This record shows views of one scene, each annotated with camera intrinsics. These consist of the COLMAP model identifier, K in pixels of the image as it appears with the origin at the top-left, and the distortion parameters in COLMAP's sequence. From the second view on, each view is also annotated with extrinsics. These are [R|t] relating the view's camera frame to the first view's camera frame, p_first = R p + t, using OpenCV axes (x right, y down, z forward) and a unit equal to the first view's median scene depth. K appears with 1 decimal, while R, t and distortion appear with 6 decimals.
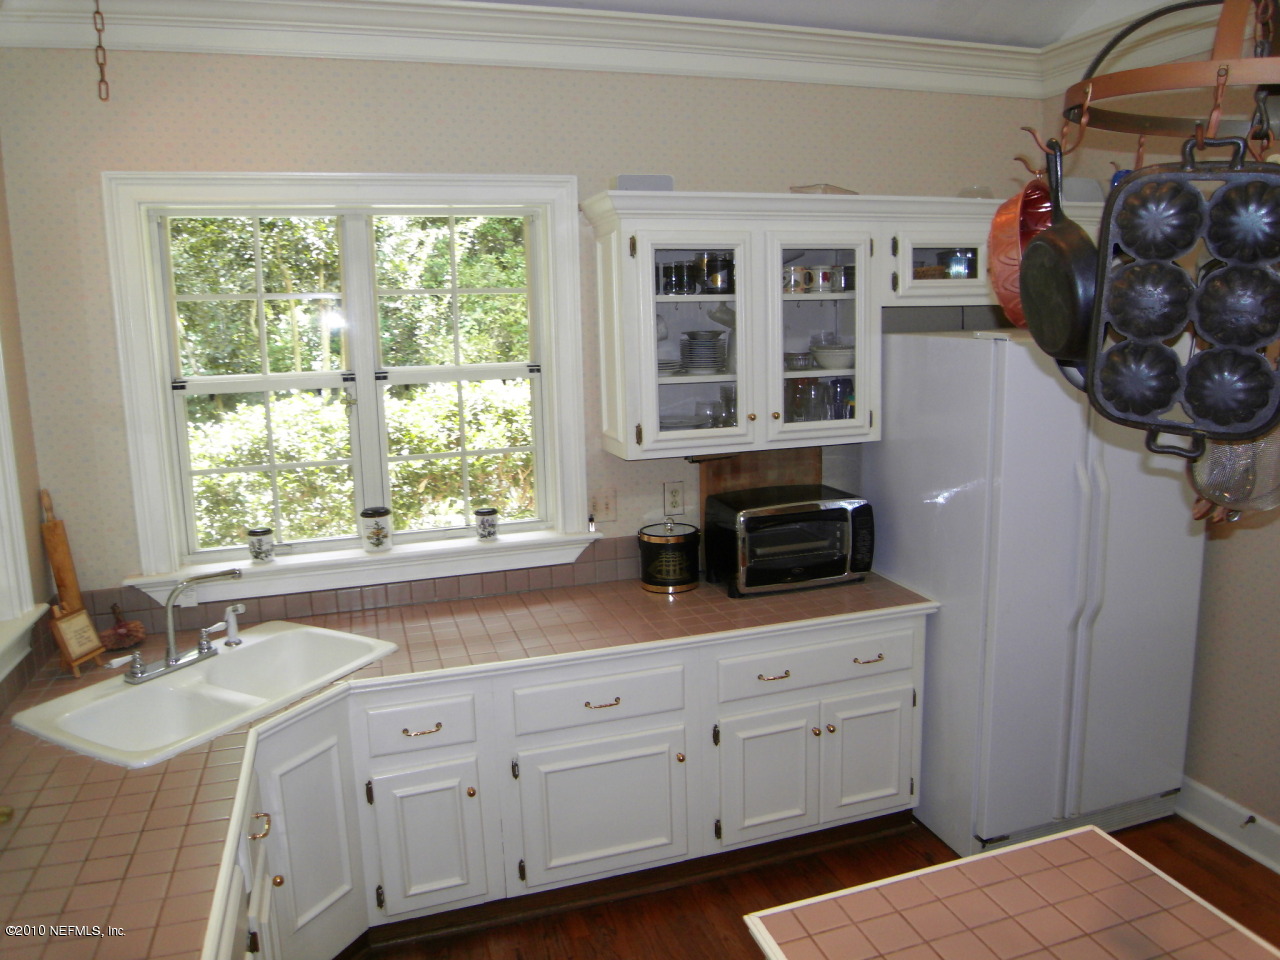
lens RADIAL K [[985.1, 0, 641.5], [0, 985.1, 460.5], [0, 0, 1]] dist [-0.019801, -0.003956]
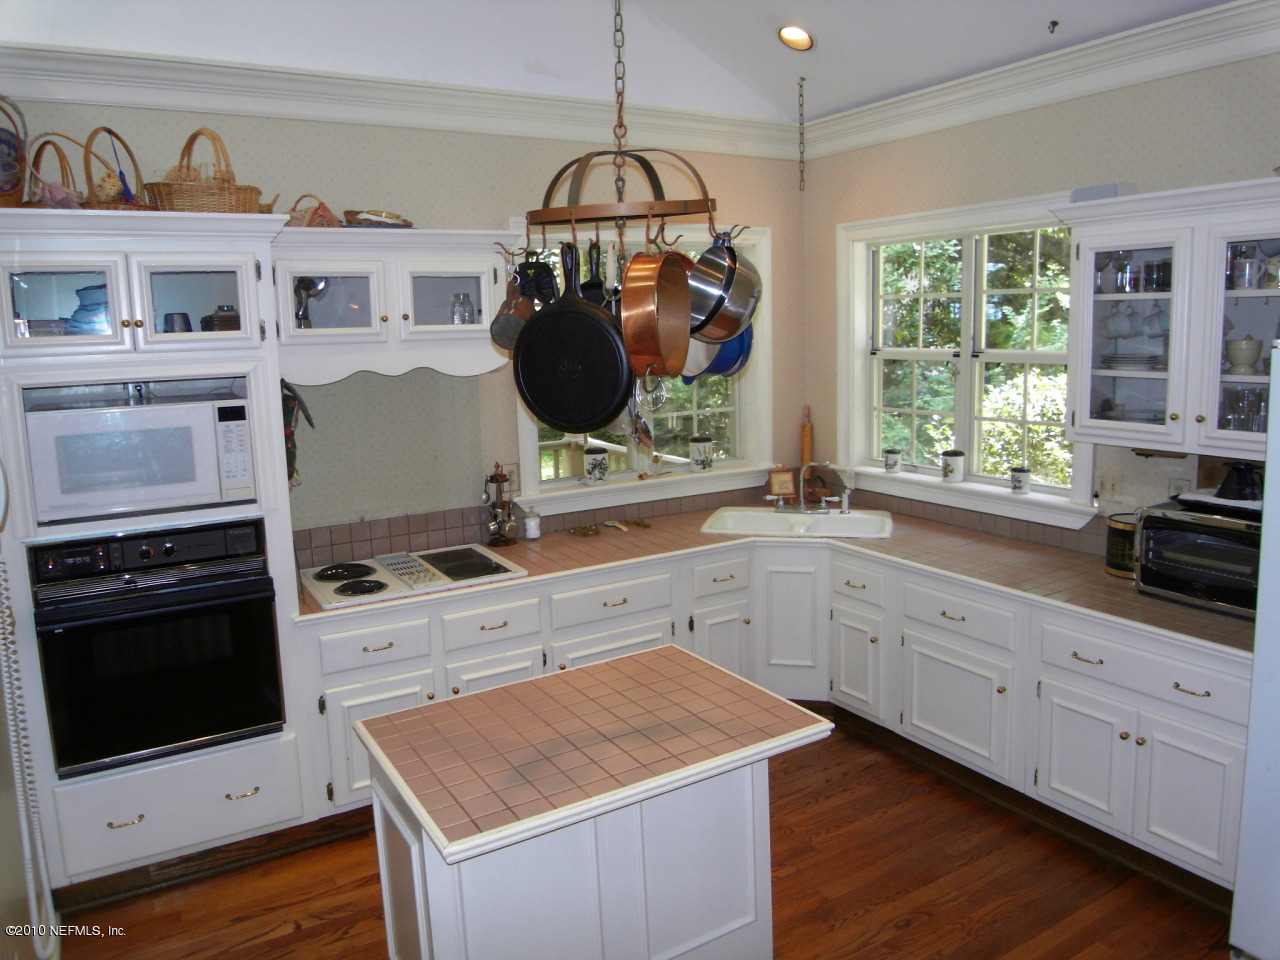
lens RADIAL K [[920.8, 0, 656.0], [0, 920.8, 476.4], [0, 0, 1]] dist [-0.026752, -0.000719]
pose [[0.246628, 0.181623, -0.951939, 0.858529], [-0.125097, 0.980030, 0.154572, -0.062585], [0.961002, 0.080963, 0.264423, 0.266649]]
